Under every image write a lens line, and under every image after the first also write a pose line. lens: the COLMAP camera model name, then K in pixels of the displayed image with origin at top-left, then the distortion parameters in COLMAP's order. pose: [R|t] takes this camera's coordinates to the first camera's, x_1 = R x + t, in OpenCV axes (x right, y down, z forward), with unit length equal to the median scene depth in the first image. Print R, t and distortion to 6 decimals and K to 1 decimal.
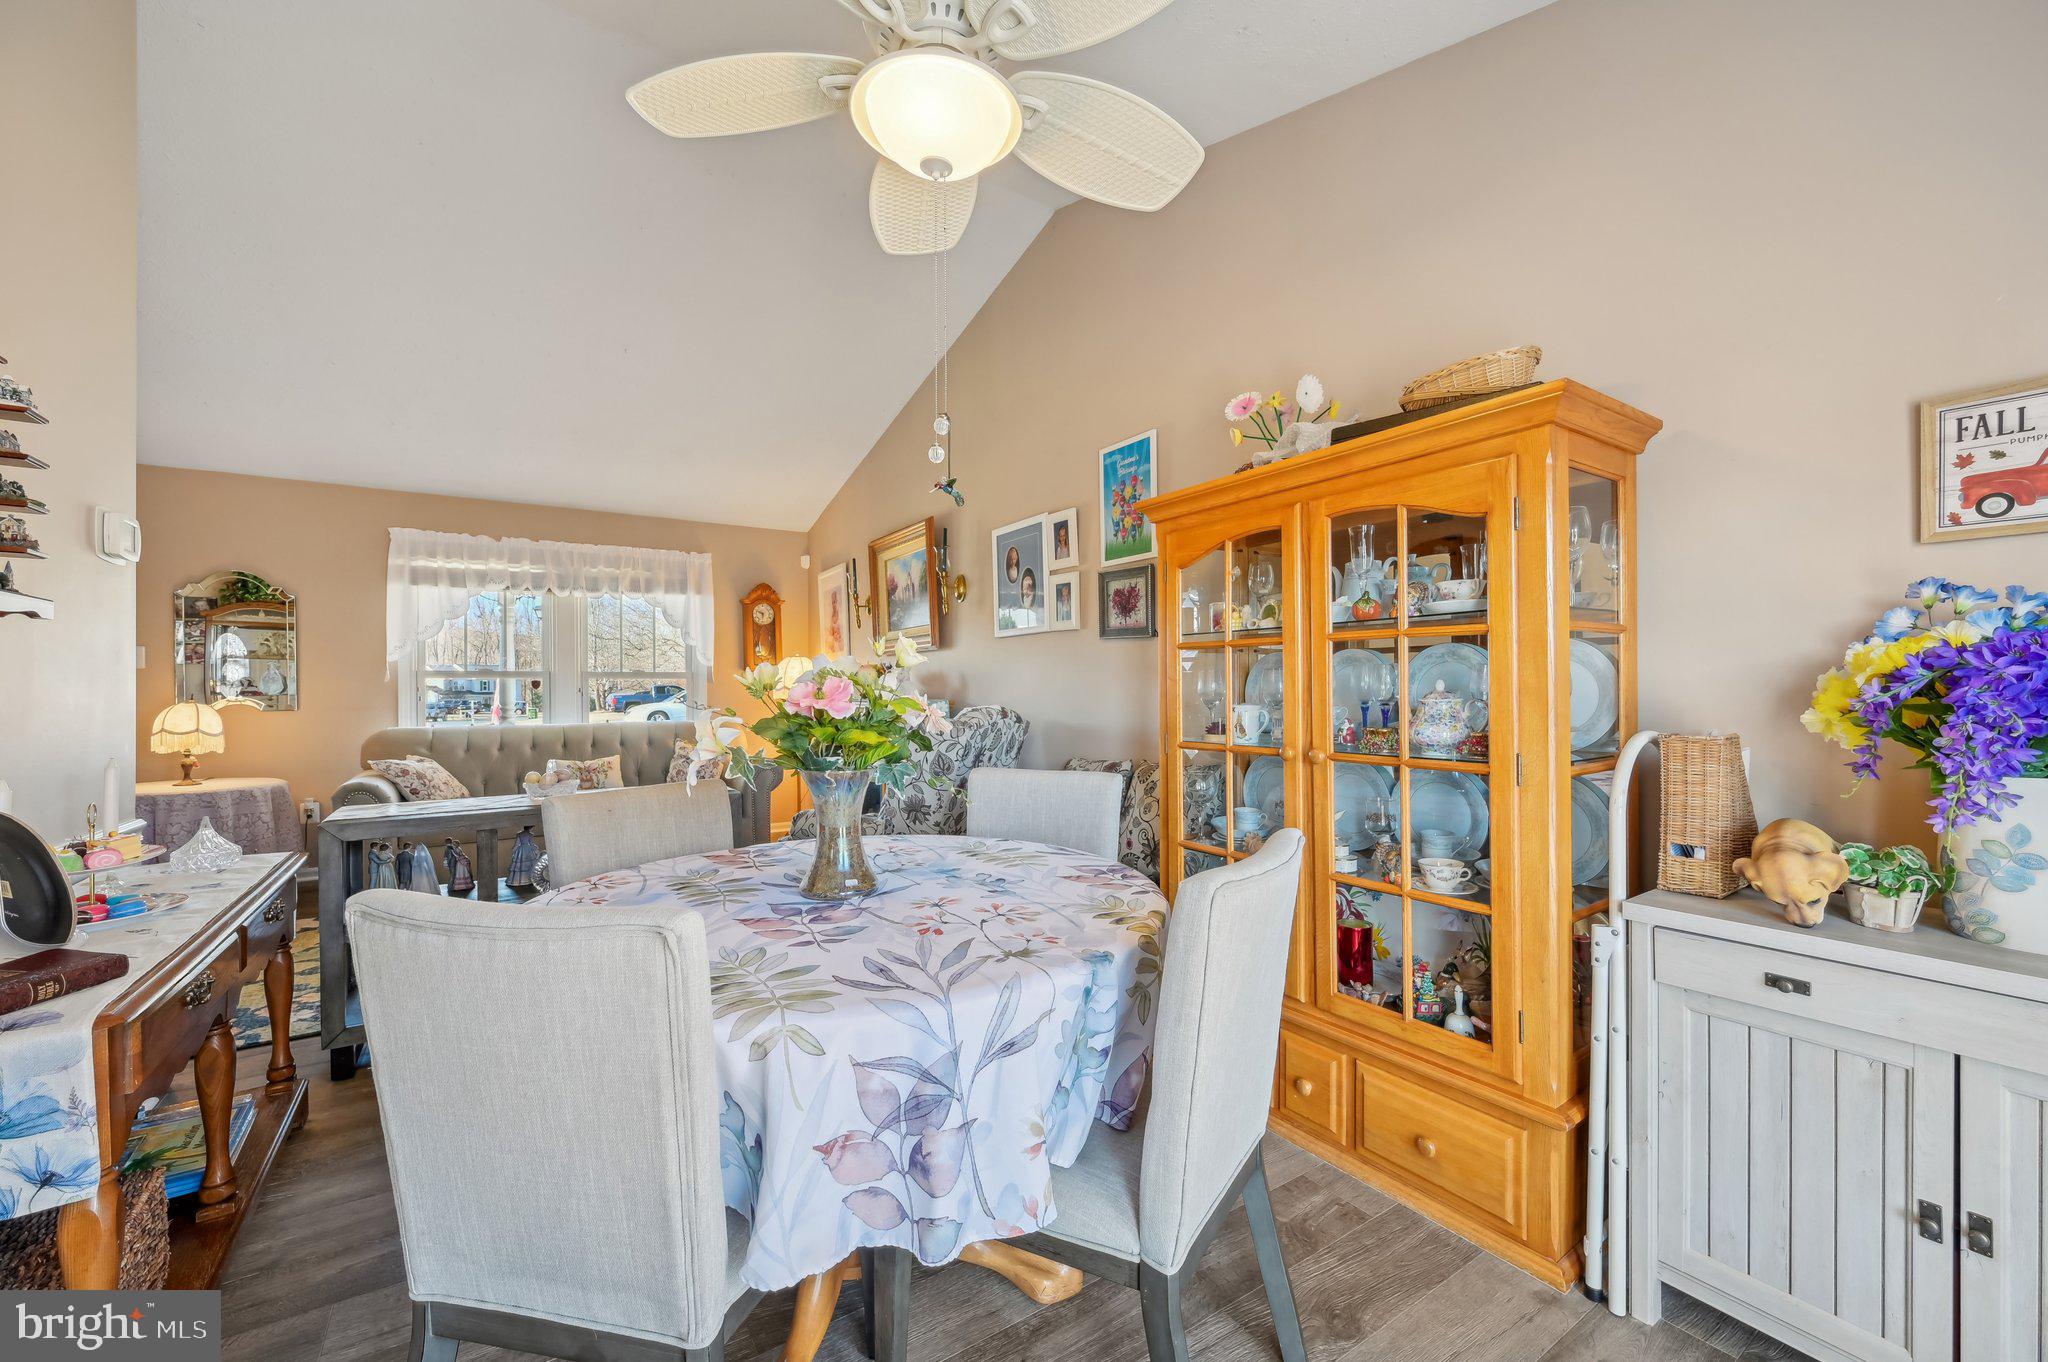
lens RADIAL K [[805.2, 0, 1029.5], [0, 805.2, 704.7], [0, 0, 1]] dist [0.001351, 0.000184]
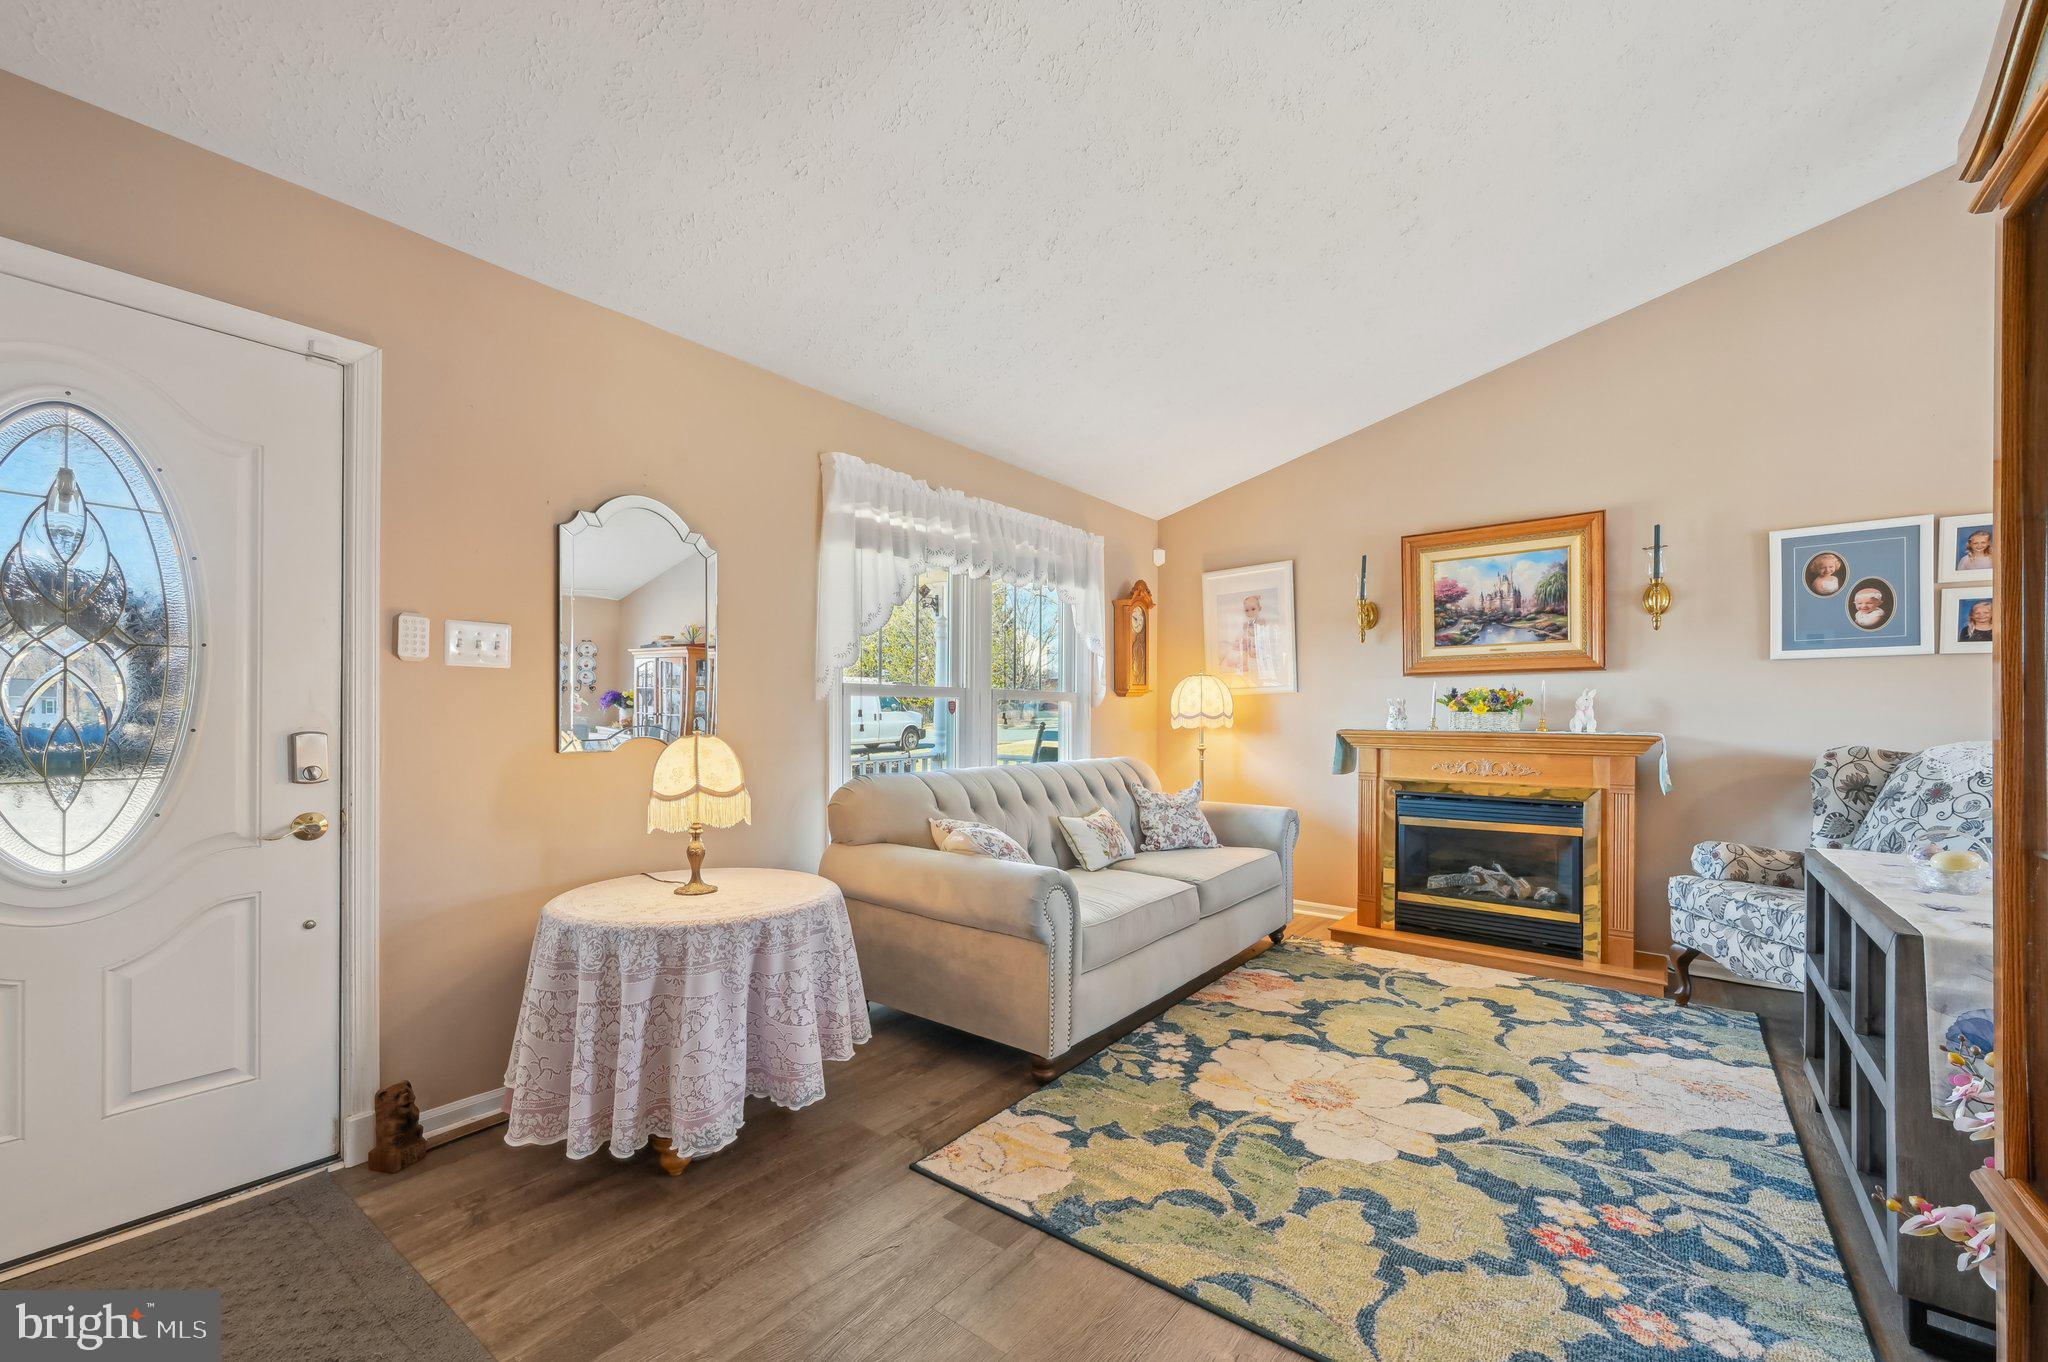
lens RADIAL K [[814.6, 0, 1026.5], [0, 814.6, 715.1], [0, 0, 1]] dist [0.001931, 0.000291]
pose [[0.950405, 0.011022, 0.310820, -0.842342], [-0.004632, 0.999763, -0.021289, -0.003040], [-0.310981, 0.018794, 0.950230, 0.352345]]
